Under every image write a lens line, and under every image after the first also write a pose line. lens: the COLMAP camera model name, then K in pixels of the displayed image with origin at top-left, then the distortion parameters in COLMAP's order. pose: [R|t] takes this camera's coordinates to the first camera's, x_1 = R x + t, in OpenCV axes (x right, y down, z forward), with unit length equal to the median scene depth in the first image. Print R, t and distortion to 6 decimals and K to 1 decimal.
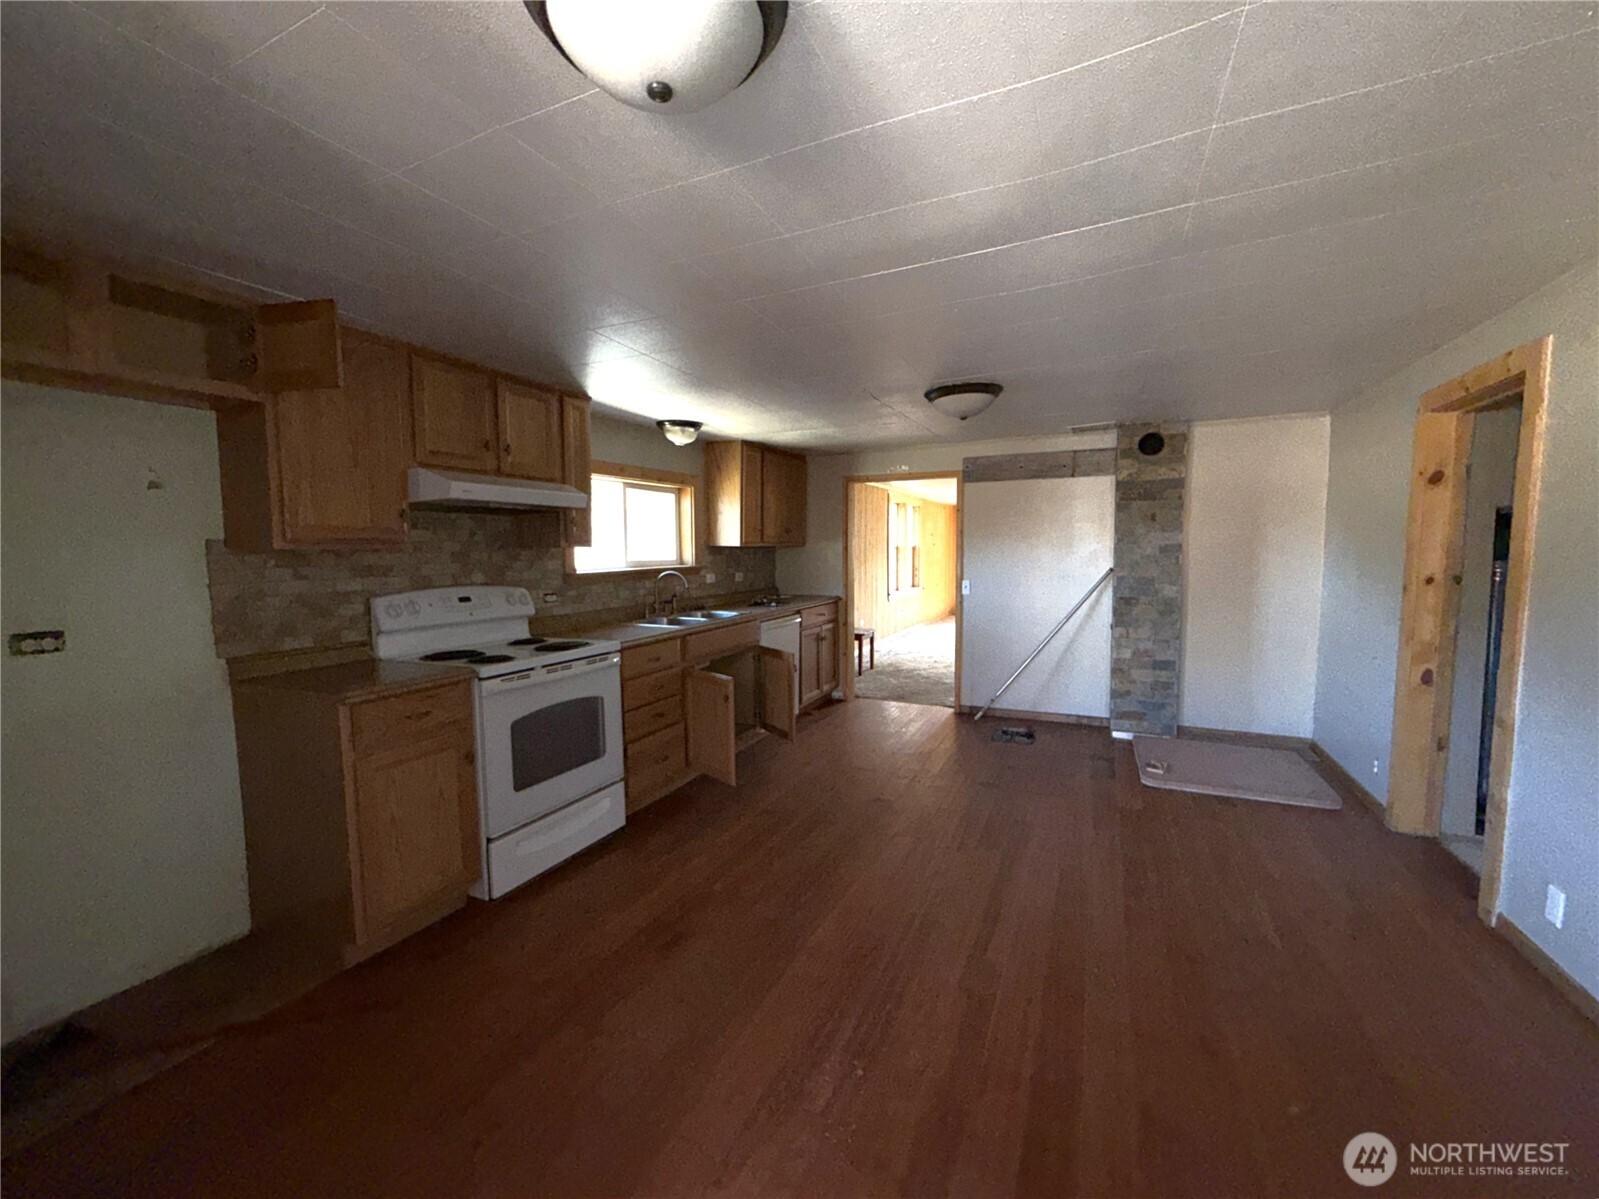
lens RADIAL K [[642.3, 0, 794.7], [0, 642.3, 602.9], [0, 0, 1]] dist [-0.000049, -0.000026]
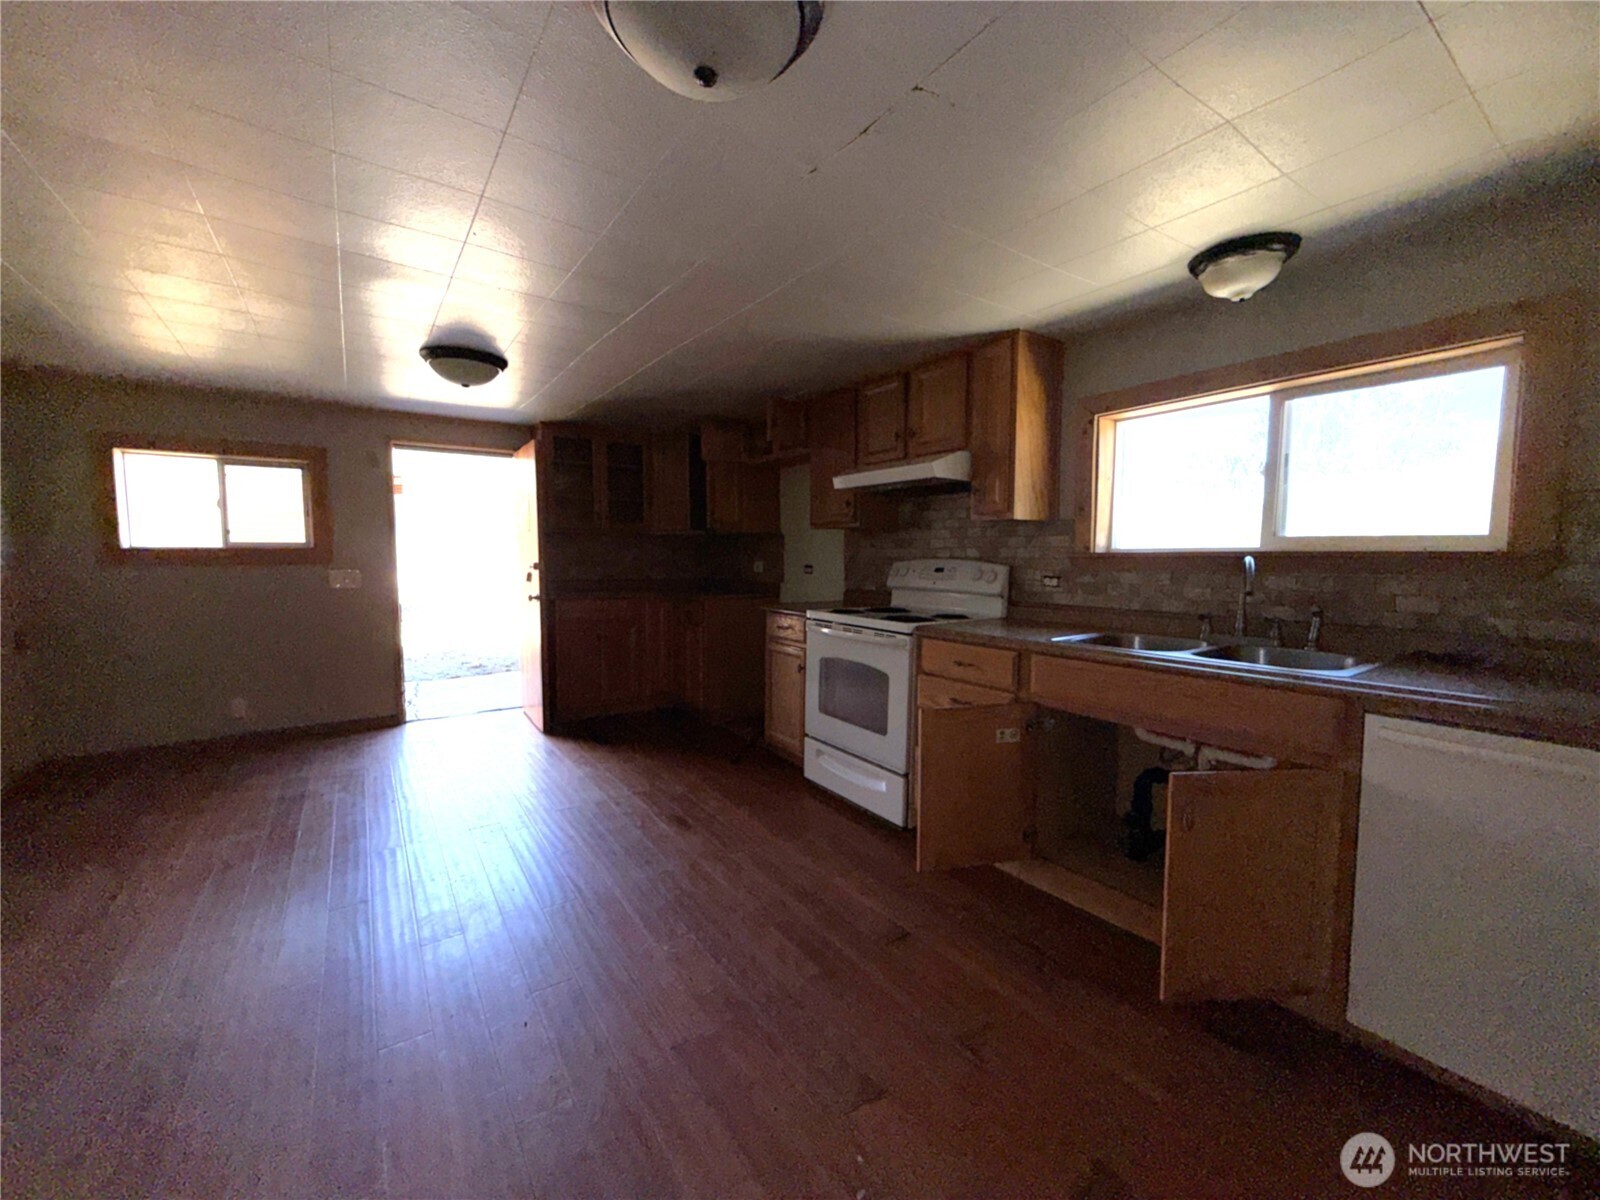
lens RADIAL K [[642.7, 0, 797.1], [0, 642.7, 597.2], [0, 0, 1]] dist [-0.000049, -0.000026]
pose [[-0.511230, 0.063541, -0.857092, 0.604838], [-0.072799, 0.990478, 0.116852, -0.073888], [0.856355, 0.122134, -0.501736, 1.389119]]
